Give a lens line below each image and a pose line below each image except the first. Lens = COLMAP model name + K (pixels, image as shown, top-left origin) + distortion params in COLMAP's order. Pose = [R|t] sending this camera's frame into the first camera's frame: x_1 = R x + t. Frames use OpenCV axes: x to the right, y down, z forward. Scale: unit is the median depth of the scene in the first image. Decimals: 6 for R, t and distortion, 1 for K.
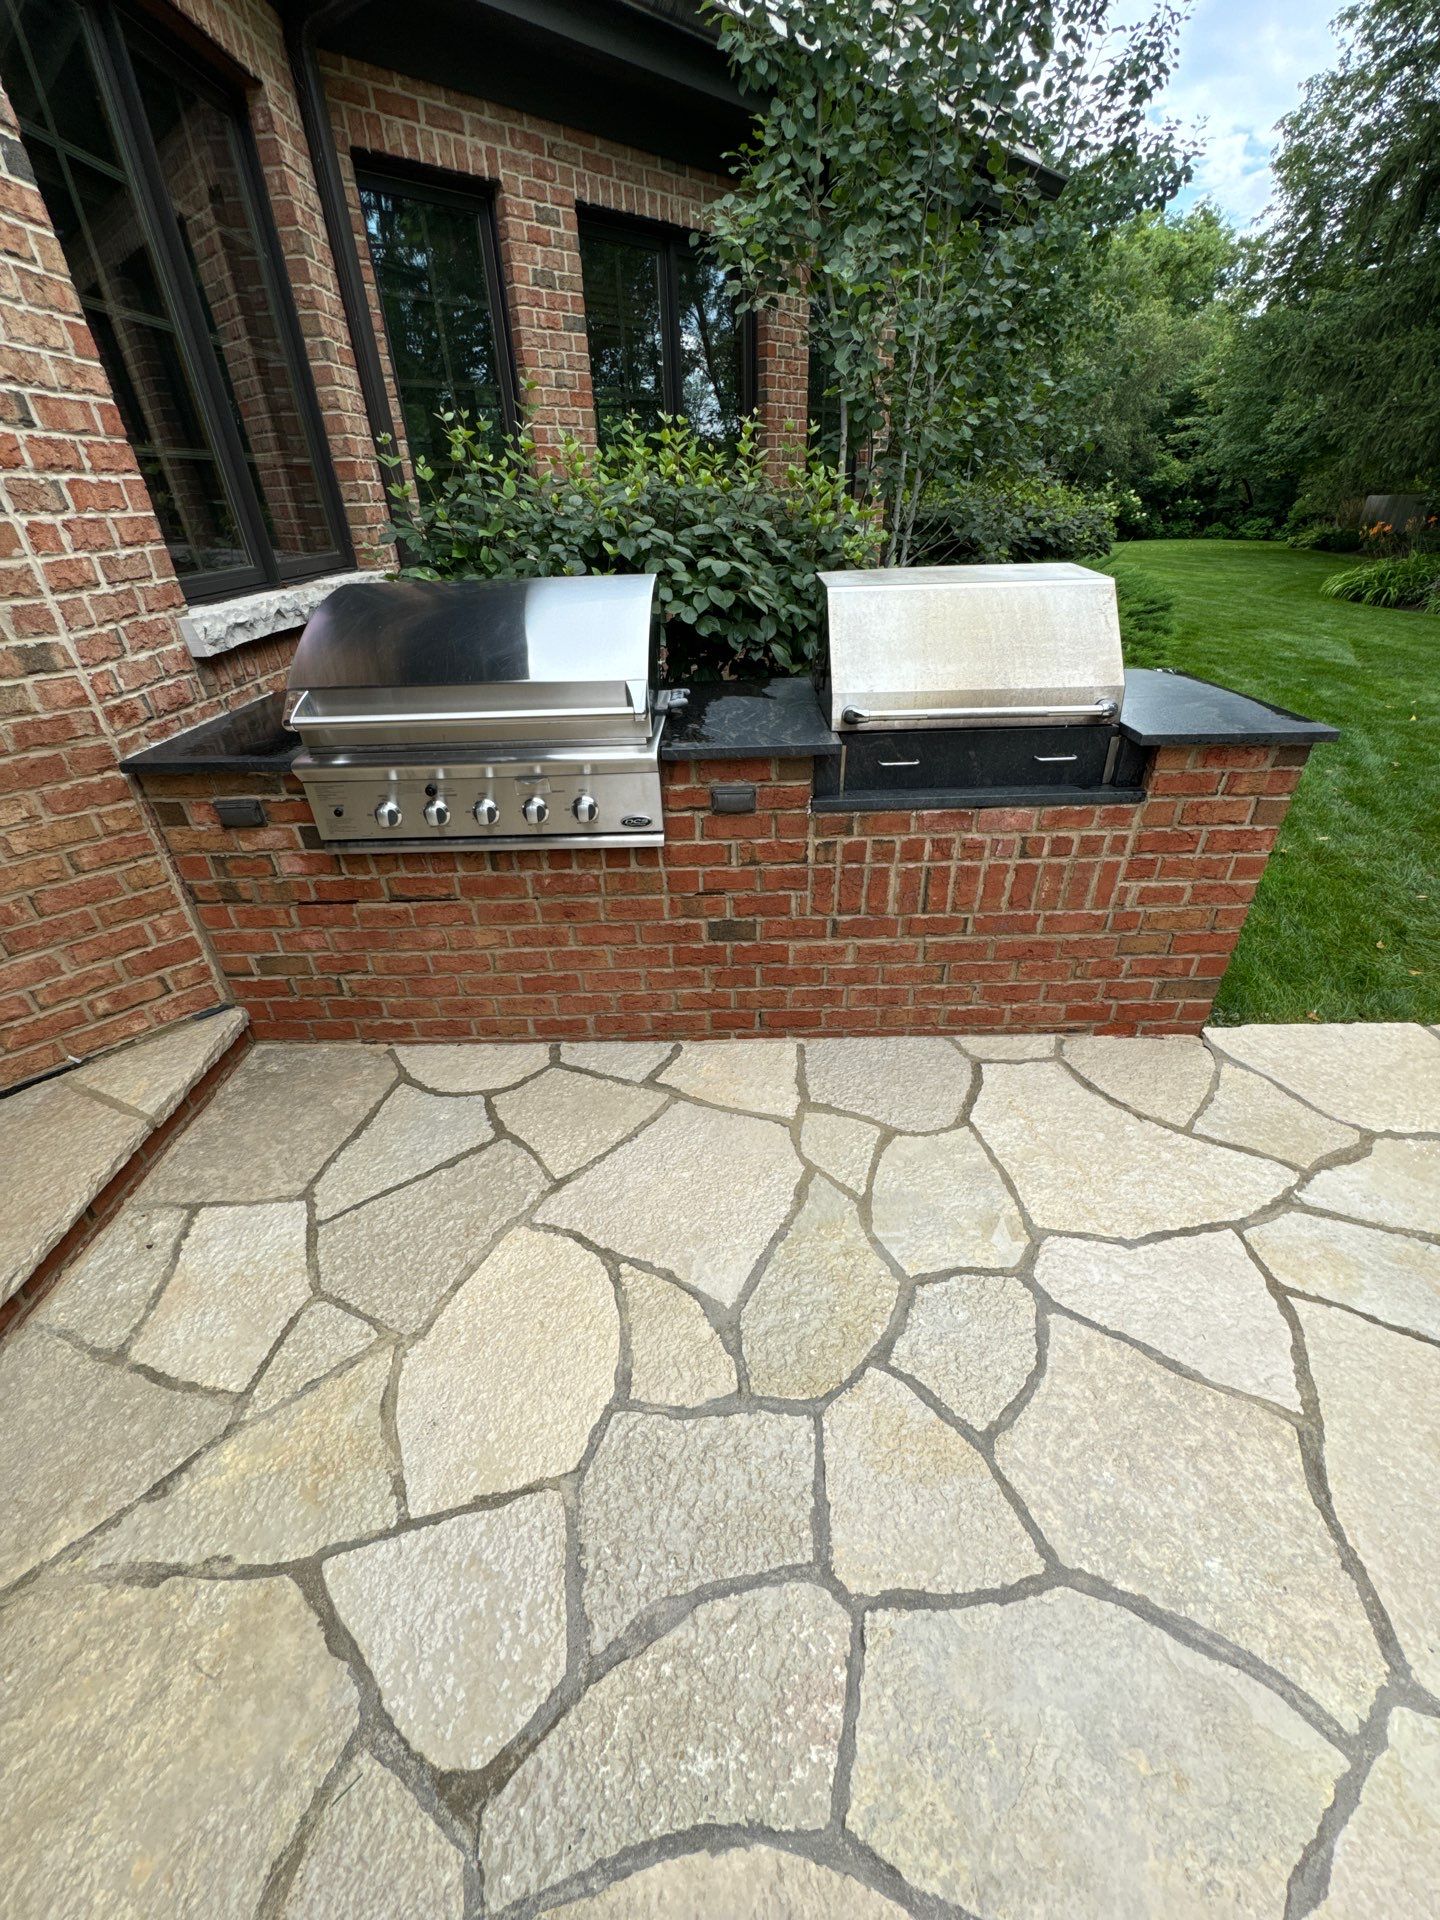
lens RADIAL K [[762.8, 0, 722.1], [0, 762.8, 956.5], [0, 0, 1]] dist [-0.001398, -0.000135]
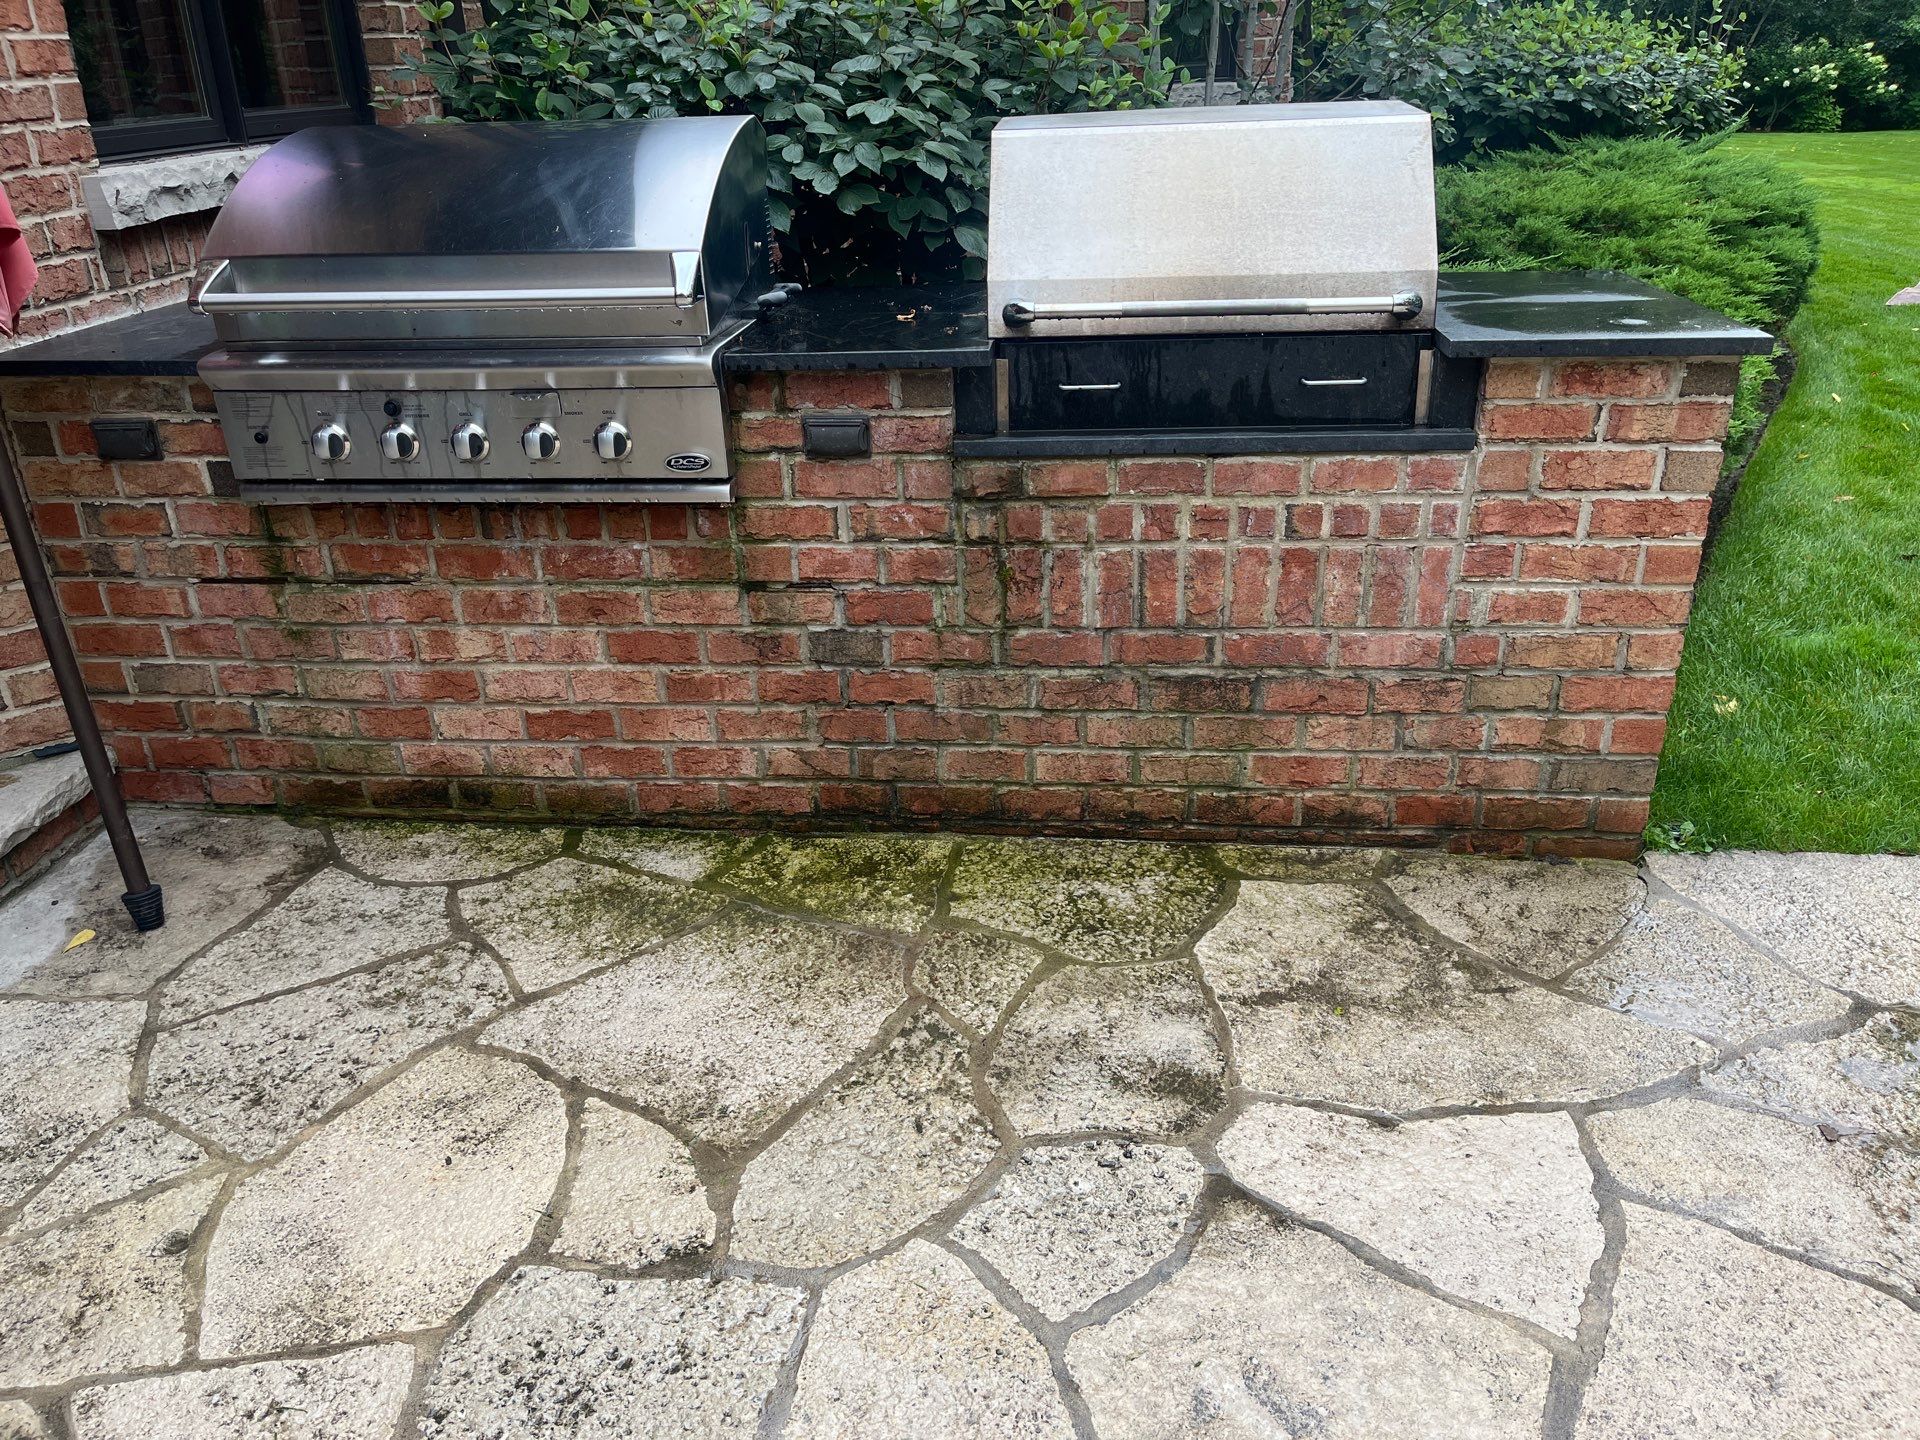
lens RADIAL K [[1446.2, 0, 961.0], [0, 1446.2, 728.5], [0, 0, 1]] dist [0.093111, -0.132960]
pose [[0.994914, 0.037937, -0.093314, 0.243475], [-0.048476, 0.992366, -0.113397, 0.180325], [0.088300, 0.117344, 0.989158, -0.208554]]
